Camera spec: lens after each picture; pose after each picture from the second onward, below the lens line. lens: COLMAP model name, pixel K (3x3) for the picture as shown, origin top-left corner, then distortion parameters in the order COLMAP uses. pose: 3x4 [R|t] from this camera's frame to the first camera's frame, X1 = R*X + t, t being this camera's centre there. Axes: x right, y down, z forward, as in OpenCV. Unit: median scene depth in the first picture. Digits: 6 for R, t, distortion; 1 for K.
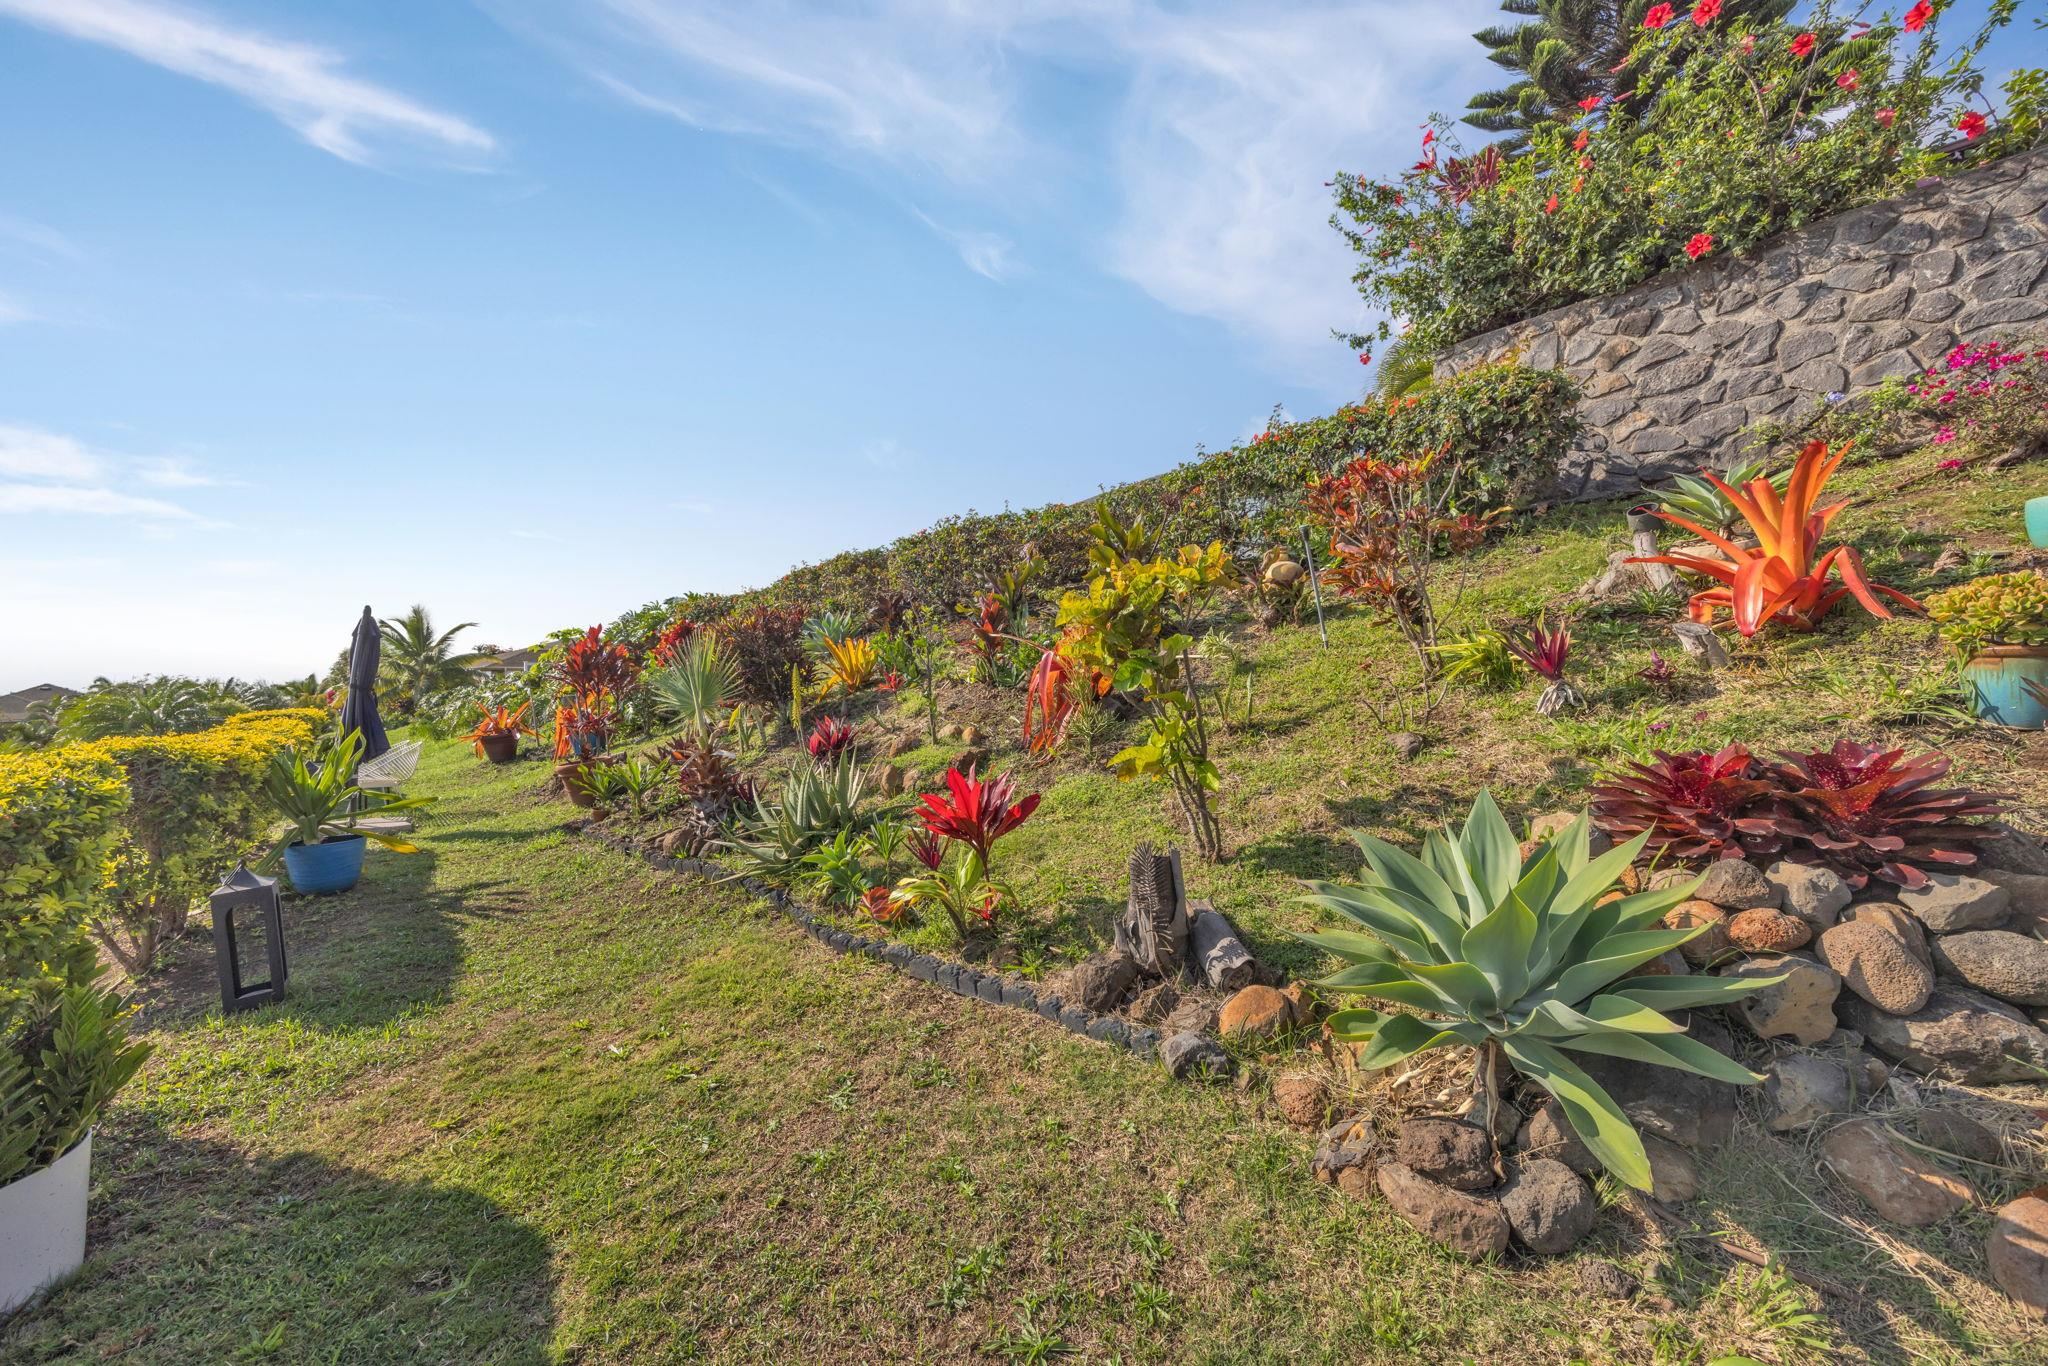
lens RADIAL K [[770.4, 0, 1015.7], [0, 770.4, 673.6], [0, 0, 1]] dist [-0.001166, -0.000255]
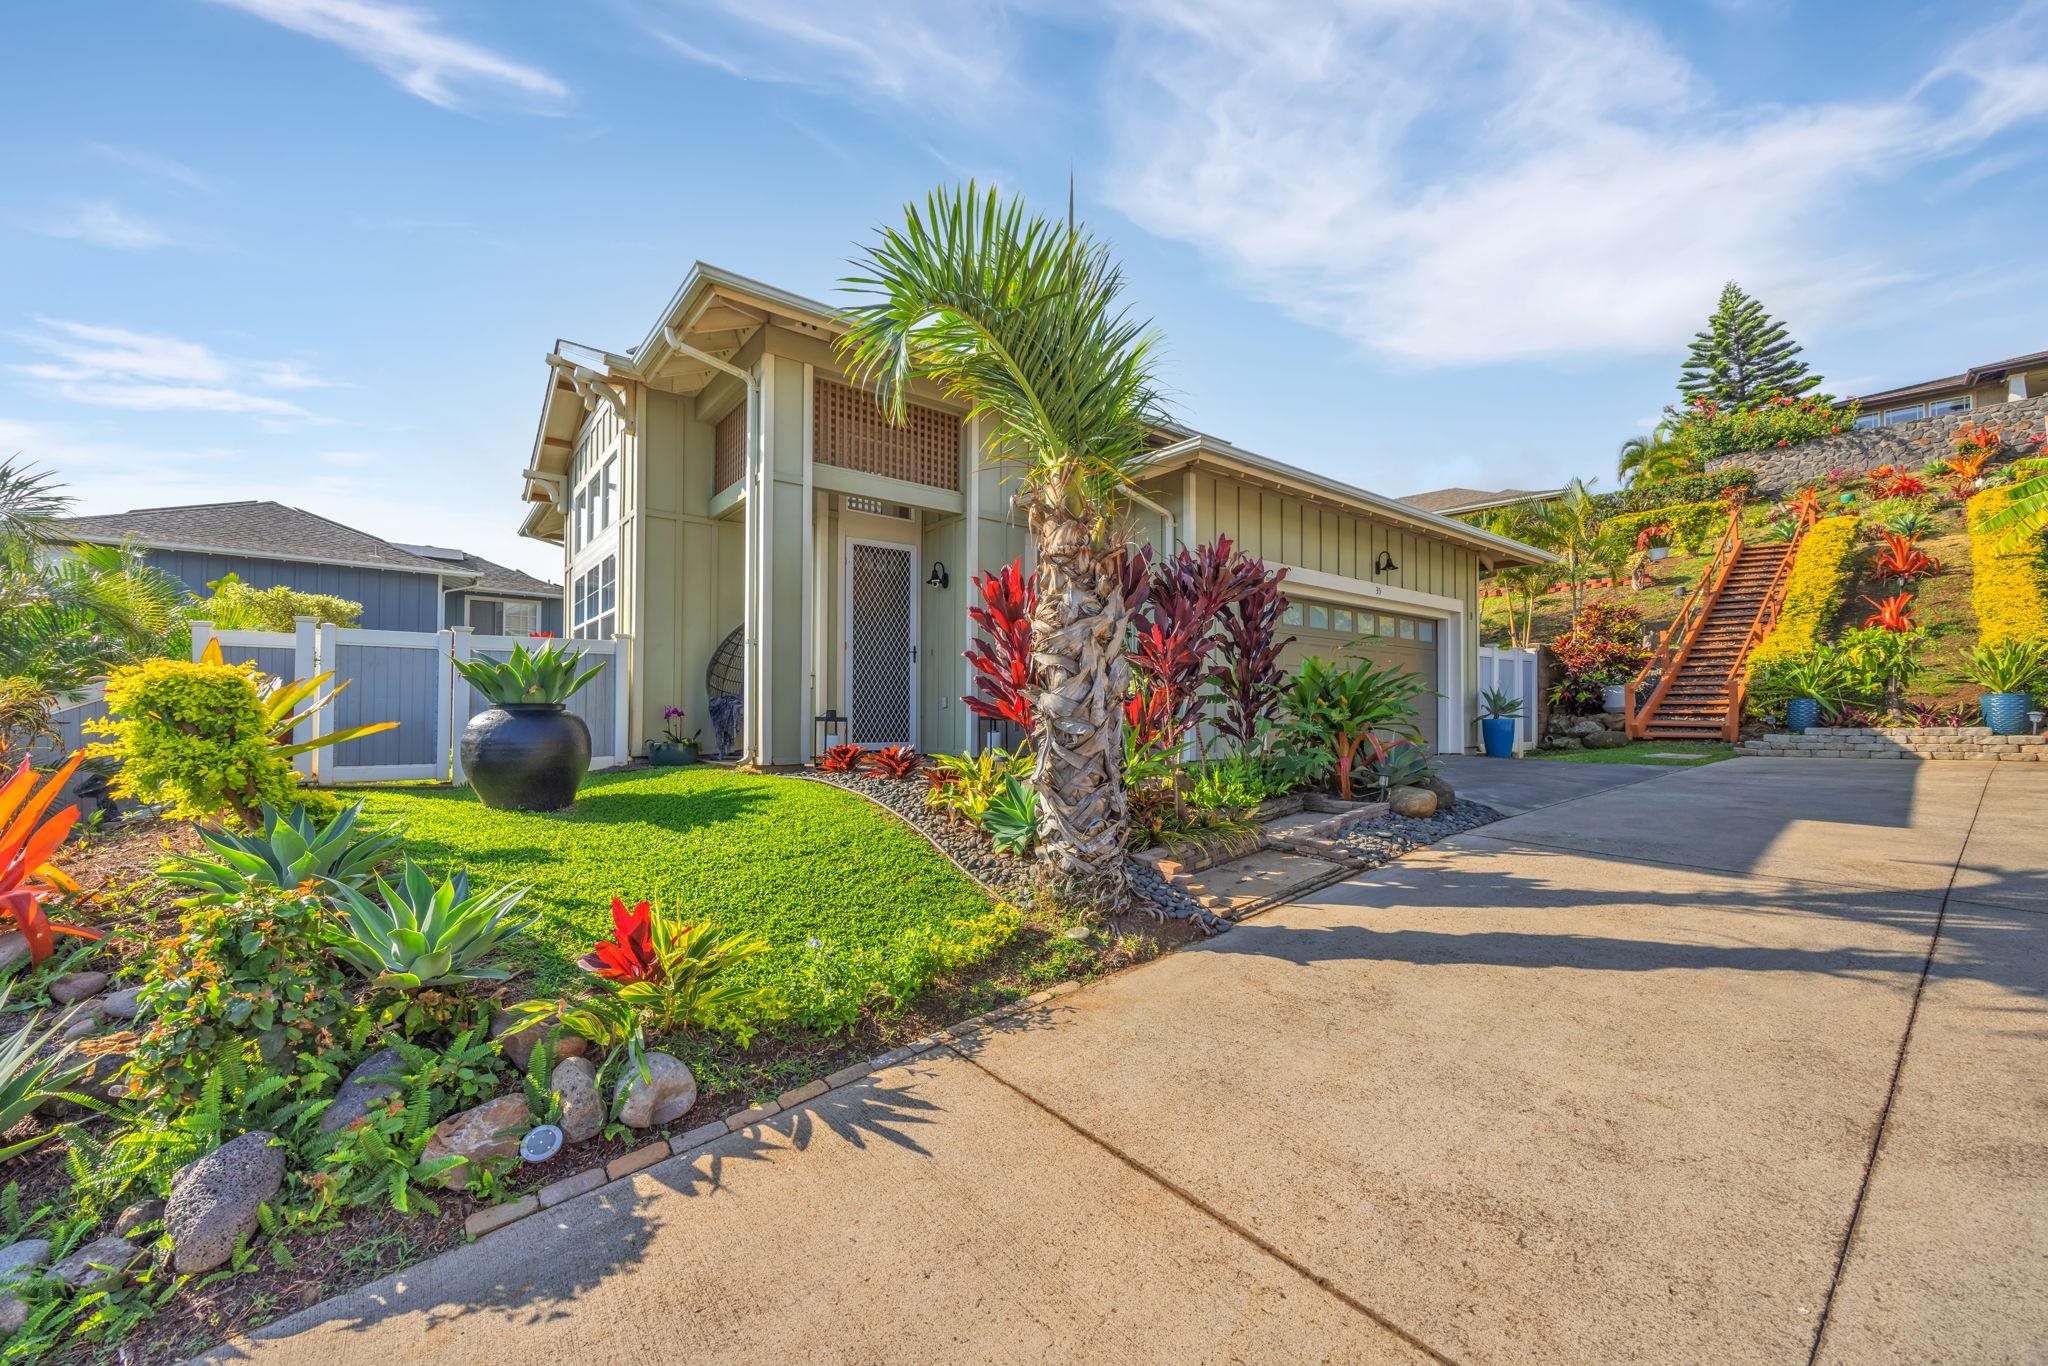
lens RADIAL K [[788.5, 0, 1022.7], [0, 788.5, 695.8], [0, 0, 1]] dist [-0.002185, -0.000533]
pose [[0.998606, 0.002773, 0.052701, -3.836172], [-0.002324, 0.999961, -0.008564, 0.987819], [-0.052723, 0.008429, 0.998574, -3.392309]]
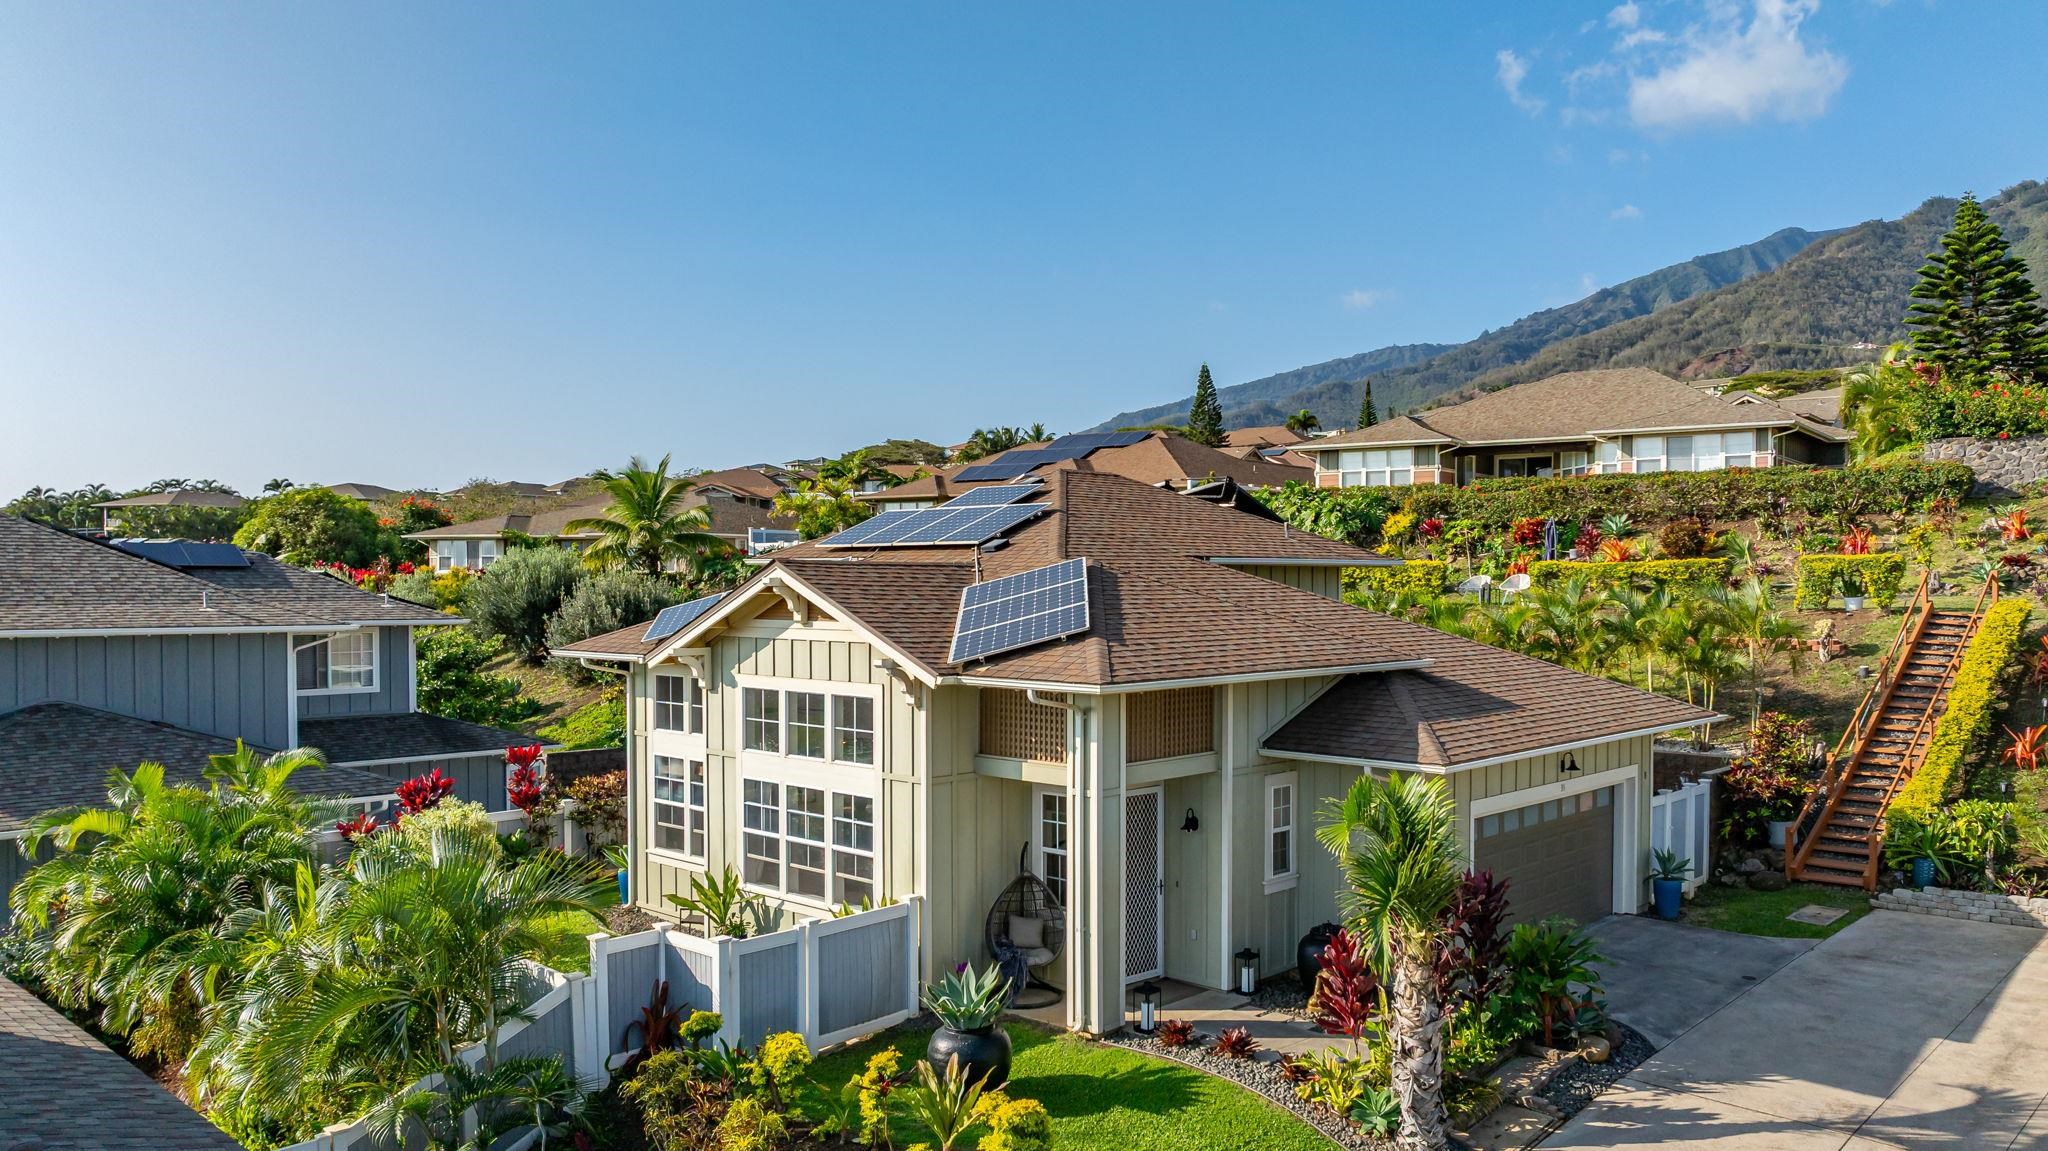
lens RADIAL K [[1456.3, 0, 1166.1], [0, 1456.3, 619.2], [0, 0, 1]] dist [-0.010323, 0.038055]
pose [[0.971966, -0.008969, 0.234952, -4.825053], [-0.000377, 0.999211, 0.039704, 0.068128], [-0.235122, -0.038680, 0.971196, -5.051797]]
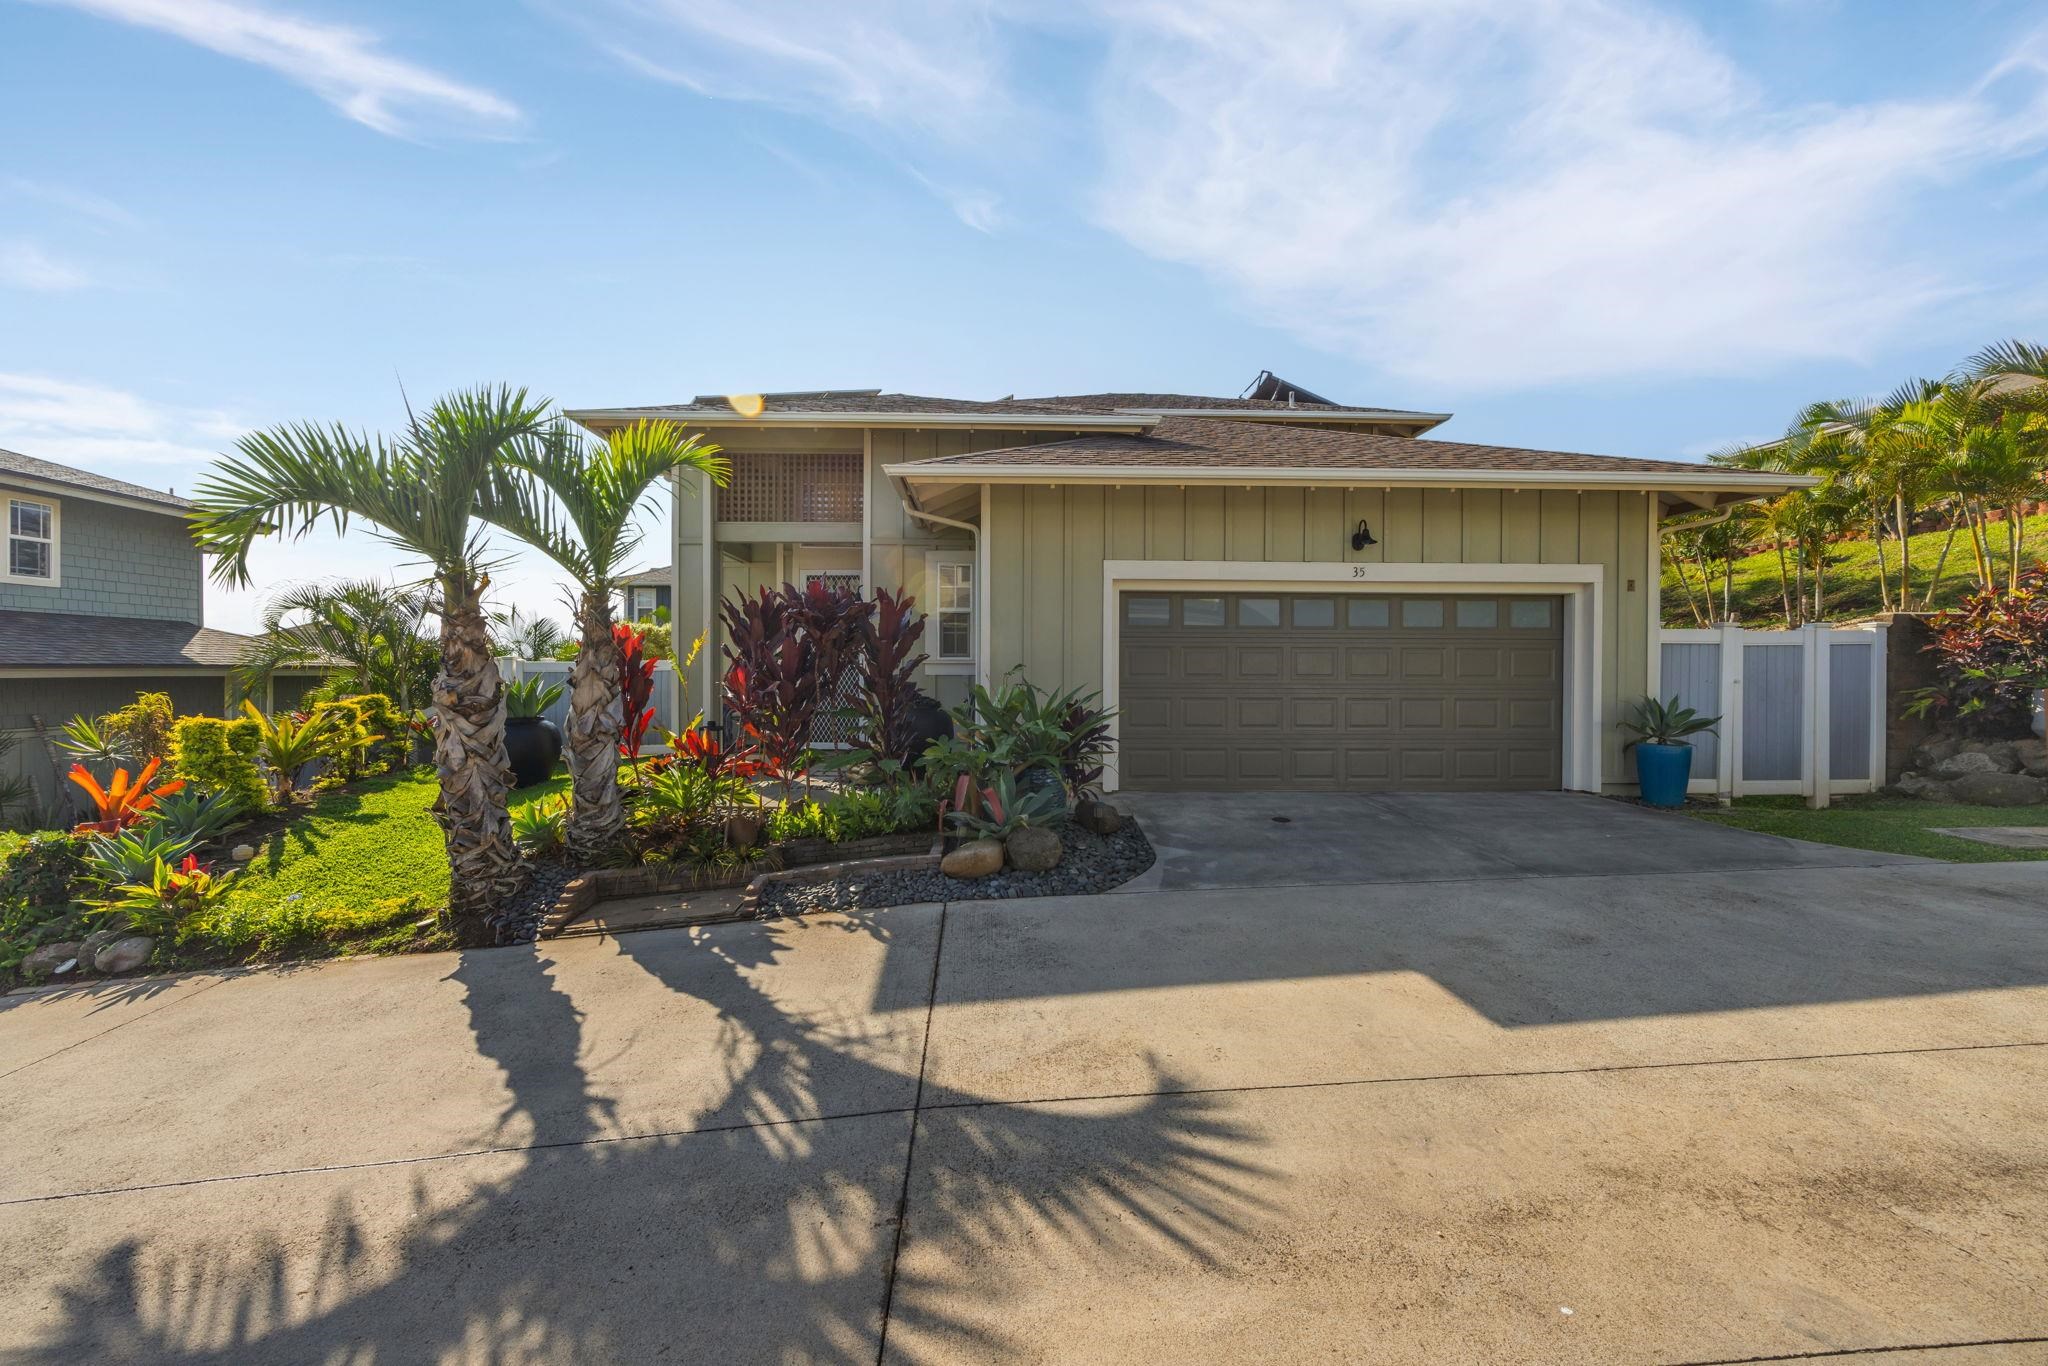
lens RADIAL K [[795.8, 0, 1017.4], [0, 795.8, 676.6], [0, 0, 1]] dist [0.000589, -0.000267]
pose [[0.838594, 0.006815, -0.544715, -2.515053], [0.004474, 0.999802, 0.019398, 0.867567], [0.544739, -0.018704, 0.838397, -3.085321]]
